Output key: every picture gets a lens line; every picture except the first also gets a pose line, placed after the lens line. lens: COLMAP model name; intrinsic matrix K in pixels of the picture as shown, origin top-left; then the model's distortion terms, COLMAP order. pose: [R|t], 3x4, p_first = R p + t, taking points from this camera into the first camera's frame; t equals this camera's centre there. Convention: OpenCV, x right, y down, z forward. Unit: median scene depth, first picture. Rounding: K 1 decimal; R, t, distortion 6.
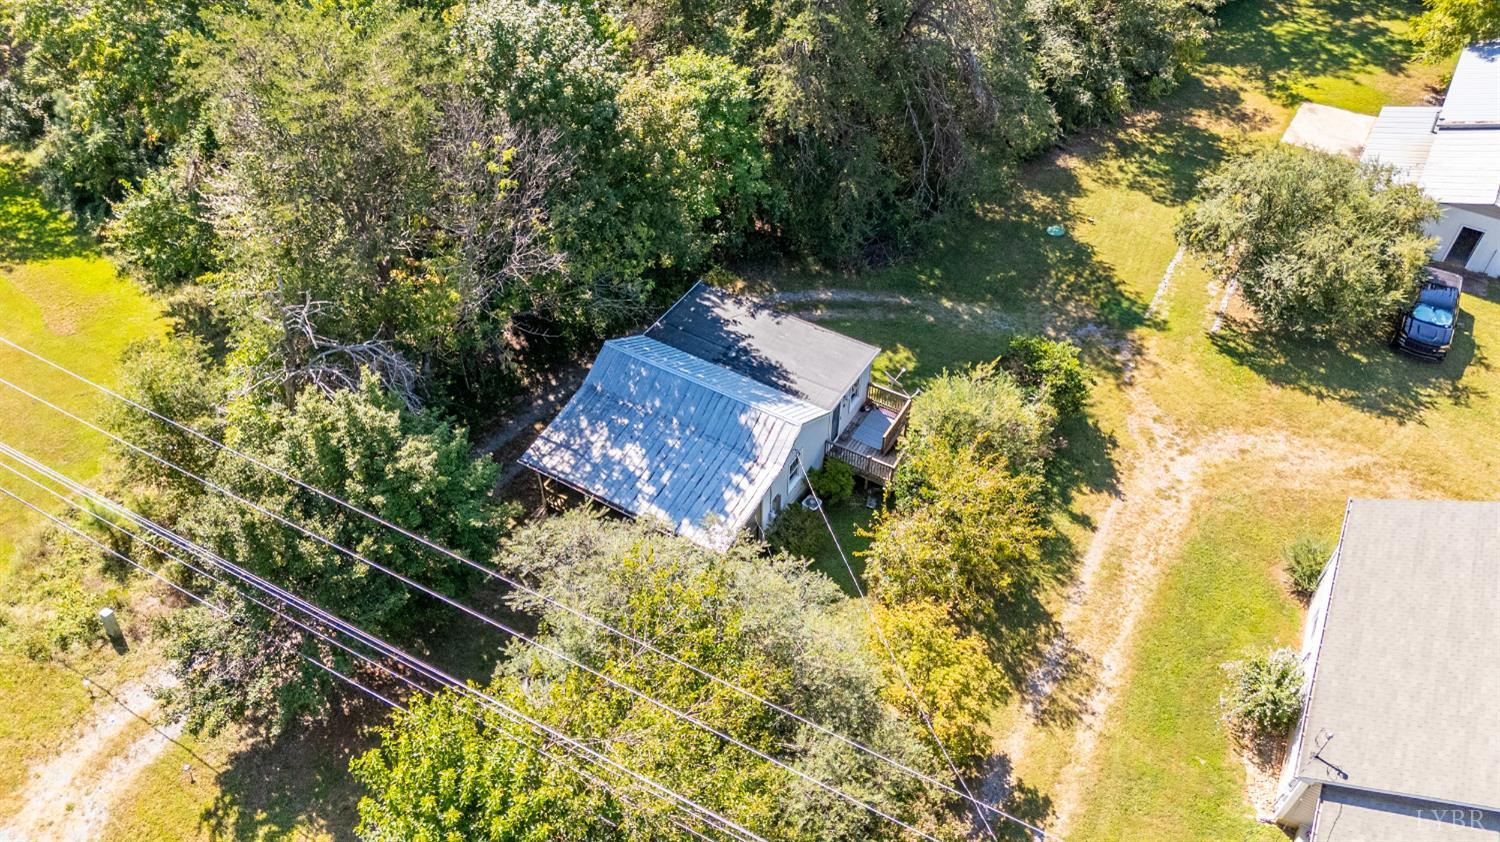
lens RADIAL K [[1104.3, 0, 750.0], [0, 1104.3, 421.0], [0, 0, 1]] dist [0.084120, -0.104471]
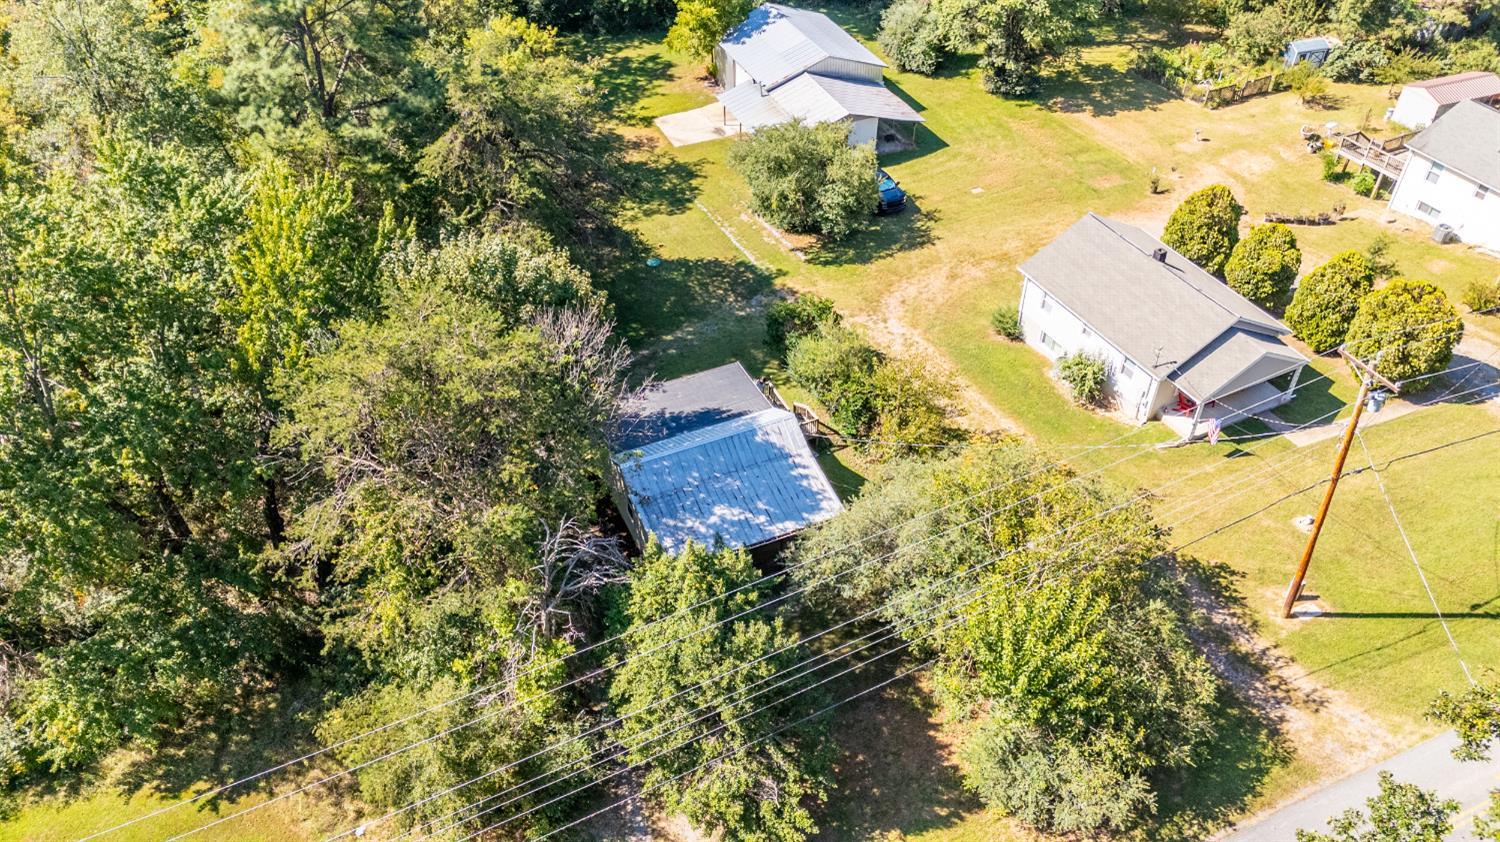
lens RADIAL K [[1104.3, 0, 750.0], [0, 1104.3, 421.0], [0, 0, 1]] dist [0.084120, -0.104471]
pose [[0.579018, -0.536204, 0.614186, -0.726860], [0.587913, 0.796517, 0.141136, -0.189287], [-0.564887, 0.279367, 0.776438, 0.008147]]
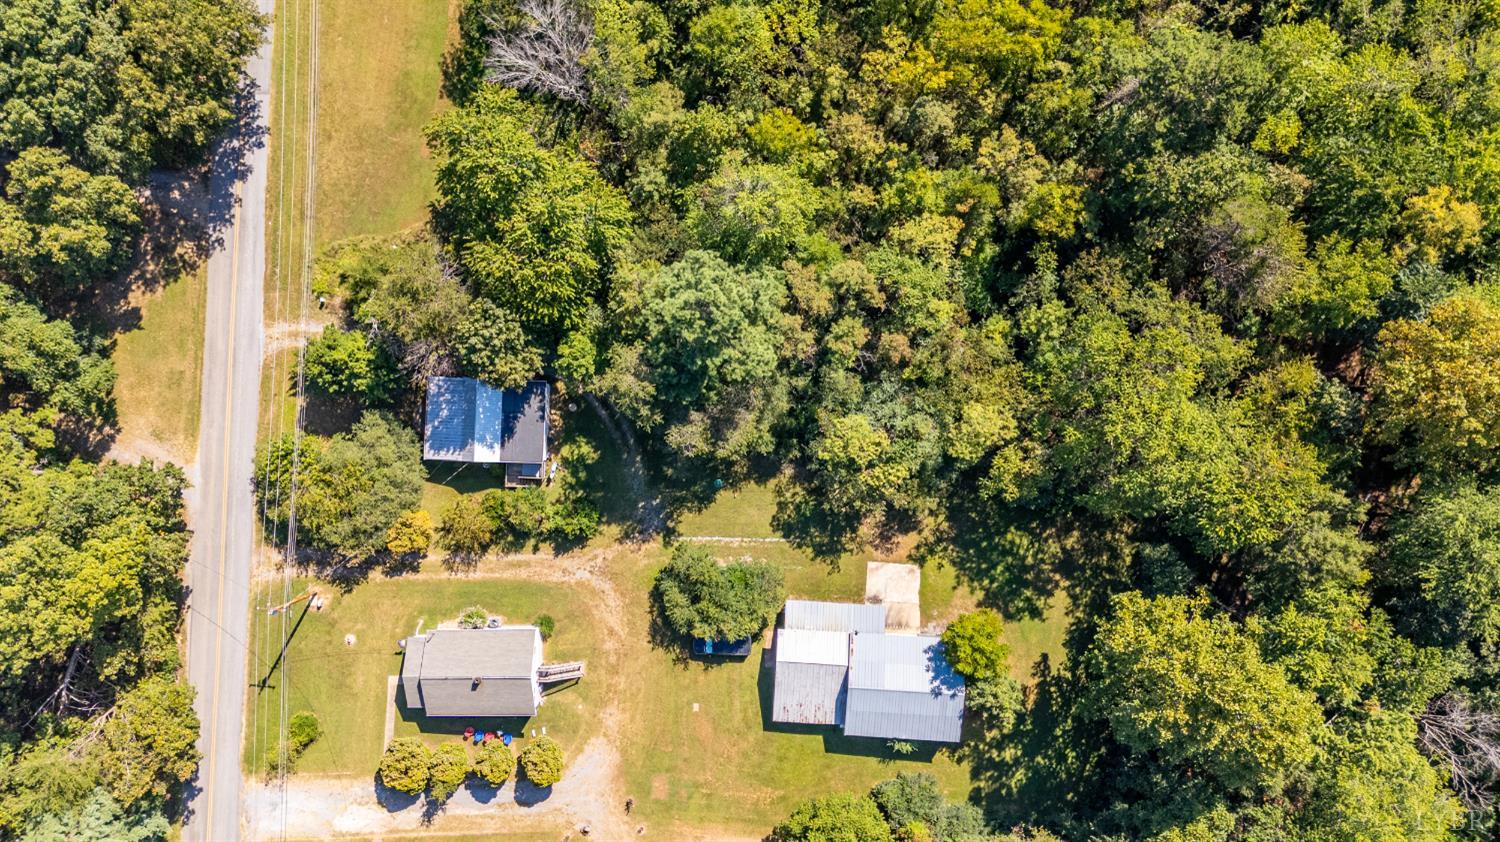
lens RADIAL K [[1085.7, 0, 750.0], [0, 1085.7, 421.0], [0, 0, 1]] dist [0.065383, -0.002318]
pose [[0.473660, 0.880620, 0.012449, 0.237577], [-0.626370, 0.326902, 0.707669, -2.280273], [0.619118, -0.342992, 0.706434, -0.484574]]
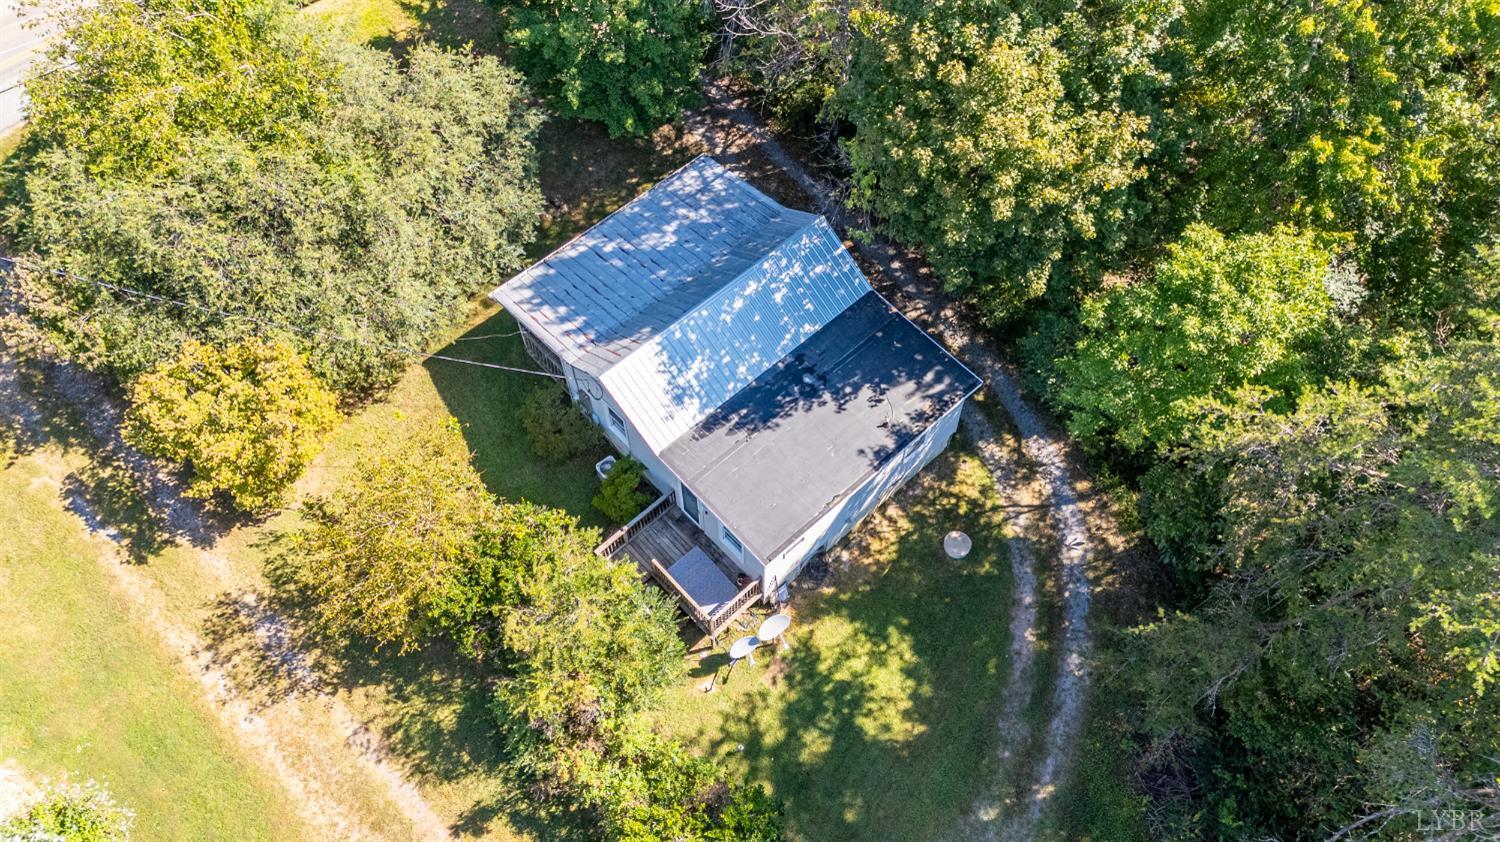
lens RADIAL K [[1085.7, 0, 750.0], [0, 1085.7, 421.0], [0, 0, 1]] dist [0.065383, -0.002318]
pose [[-0.290162, 0.822831, -0.488625, 0.377347], [-0.679022, 0.182768, 0.711003, -0.551804], [0.674341, 0.538093, 0.505688, 0.639841]]
